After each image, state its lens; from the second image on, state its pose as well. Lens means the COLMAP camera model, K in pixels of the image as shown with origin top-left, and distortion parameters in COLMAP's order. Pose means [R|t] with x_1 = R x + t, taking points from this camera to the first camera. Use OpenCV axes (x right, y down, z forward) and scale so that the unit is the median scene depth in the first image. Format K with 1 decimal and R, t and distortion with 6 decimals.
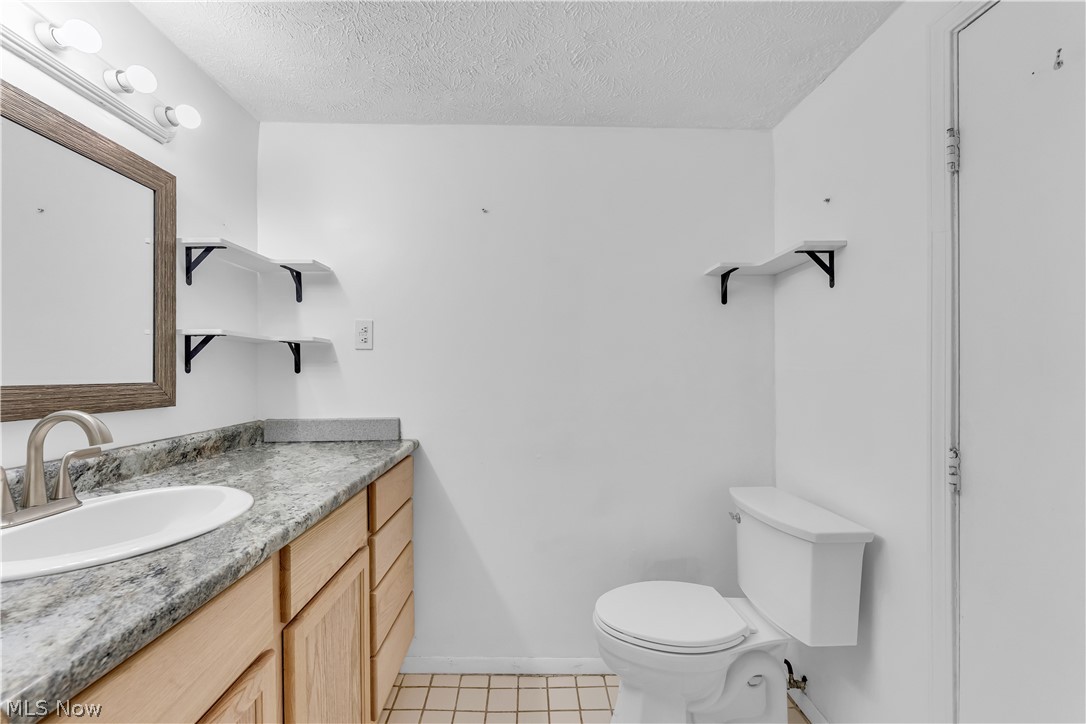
lens RADIAL K [[444.7, 0, 535.5], [0, 444.7, 368.1], [0, 0, 1]] dist [0.001238, -0.001980]
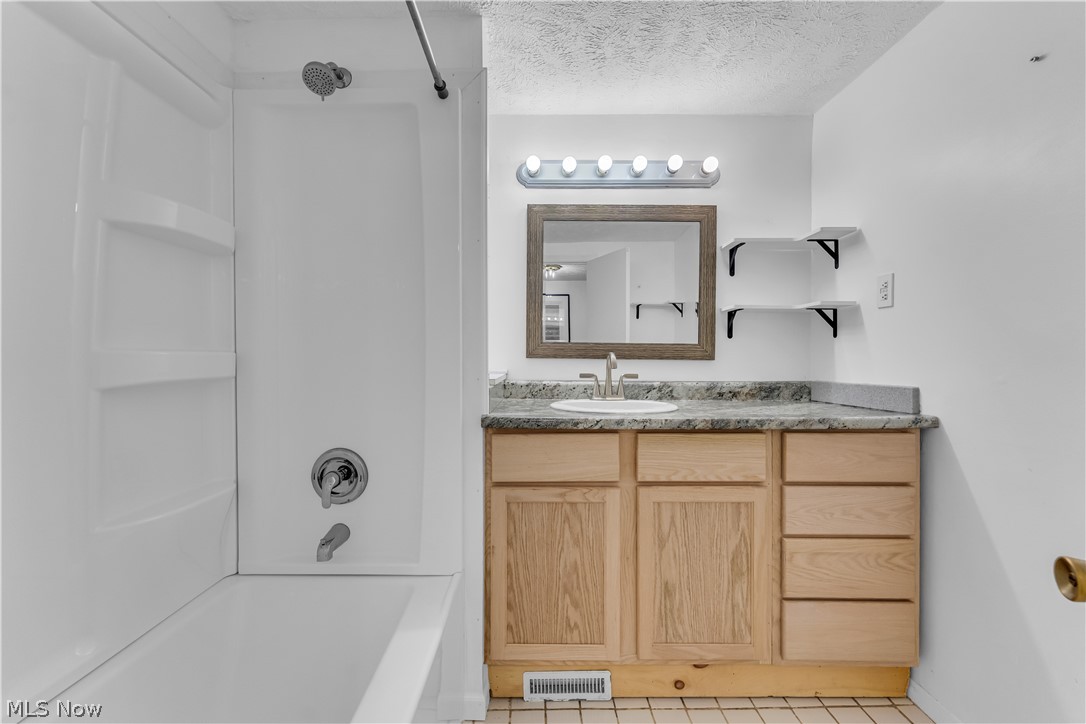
lens RADIAL K [[444.7, 0, 536.4], [0, 444.7, 360.2], [0, 0, 1]] dist [0.001238, -0.001980]
pose [[-0.027183, 0.002402, -0.999628, 0.646000], [-0.000140, 0.999997, 0.002406, 0.075902], [0.999630, 0.000205, -0.027183, 0.409614]]
